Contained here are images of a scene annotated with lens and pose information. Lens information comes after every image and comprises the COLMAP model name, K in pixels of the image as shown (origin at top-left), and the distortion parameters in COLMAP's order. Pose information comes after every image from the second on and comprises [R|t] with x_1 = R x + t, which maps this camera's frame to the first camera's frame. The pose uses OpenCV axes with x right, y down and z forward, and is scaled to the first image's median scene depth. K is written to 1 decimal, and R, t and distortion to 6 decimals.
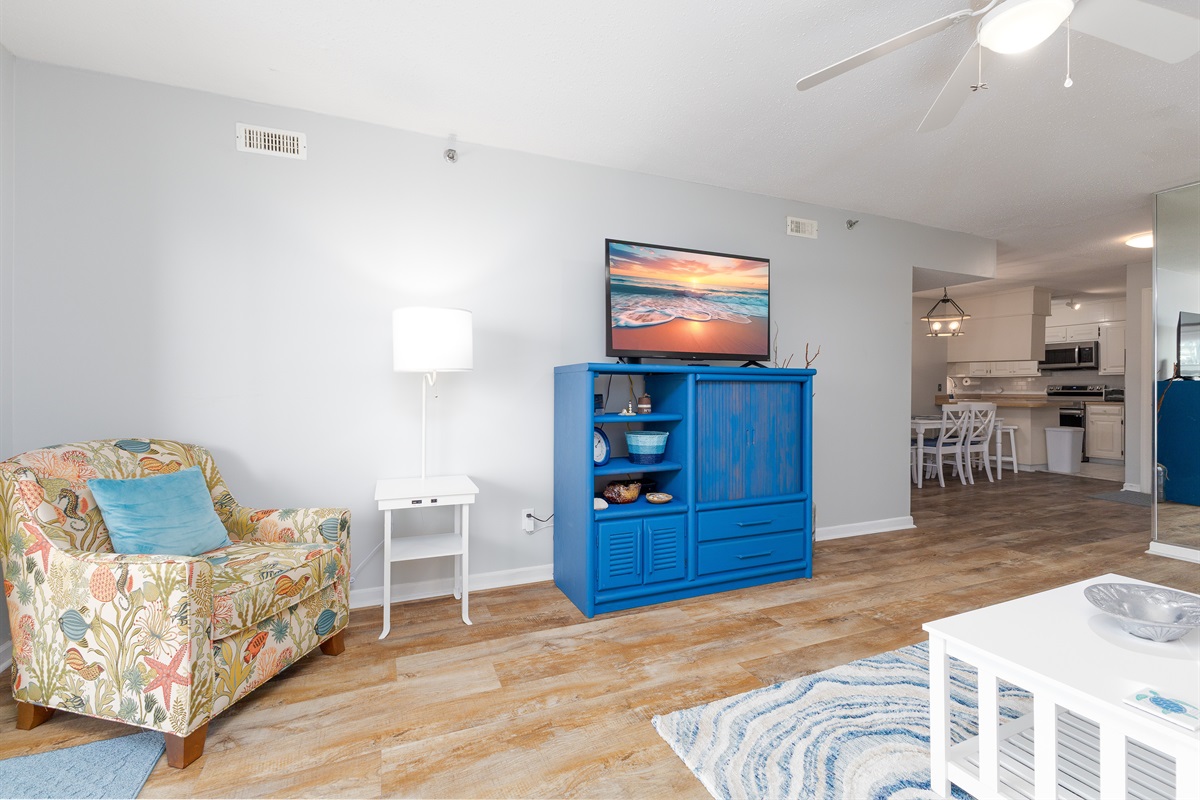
lens RADIAL K [[538.0, 0, 601.7], [0, 538.0, 380.5], [0, 0, 1]] dist [0.011762, -0.000492]
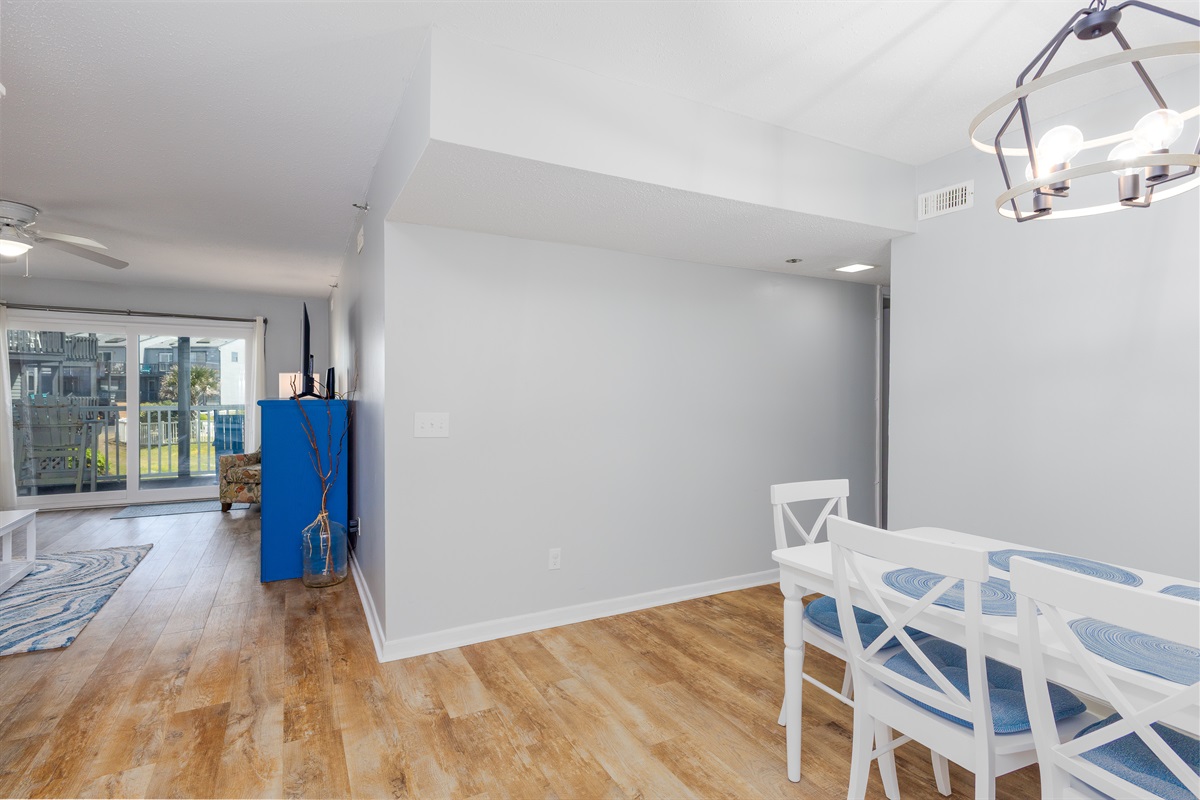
lens RADIAL K [[587.6, 0, 605.5], [0, 587.6, 389.7], [0, 0, 1]] dist [0.003047, 0.000091]
pose [[0.080777, -0.007446, -0.996704, 1.964763], [0.009765, 0.999930, -0.006679, -0.032362], [0.996684, -0.009194, 0.080844, 1.892361]]
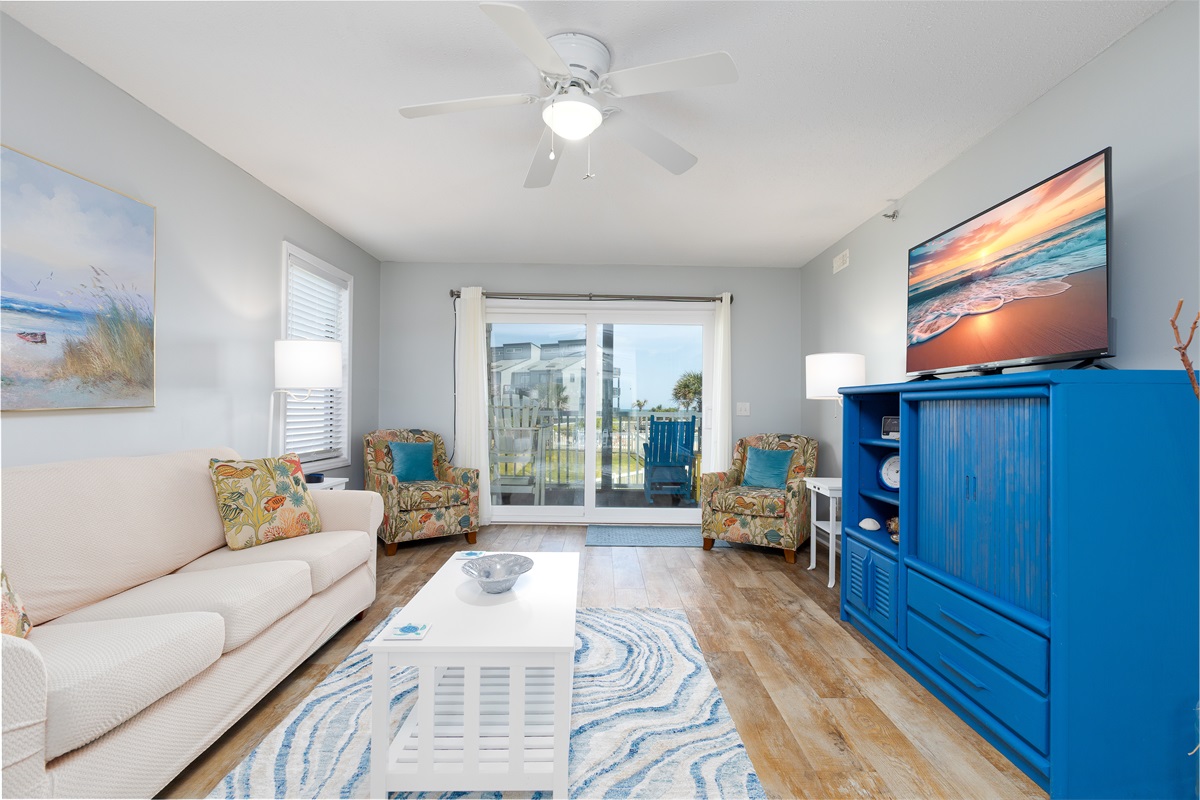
lens RADIAL K [[560.8, 0, 601.4], [0, 560.8, 398.9], [0, 0, 1]] dist [-0.001058, -0.001707]
pose [[-0.400020, -0.024538, -0.916178, 1.170589], [-0.002152, 0.999664, -0.025834, 0.021108], [0.916504, -0.008362, -0.399938, 0.964049]]
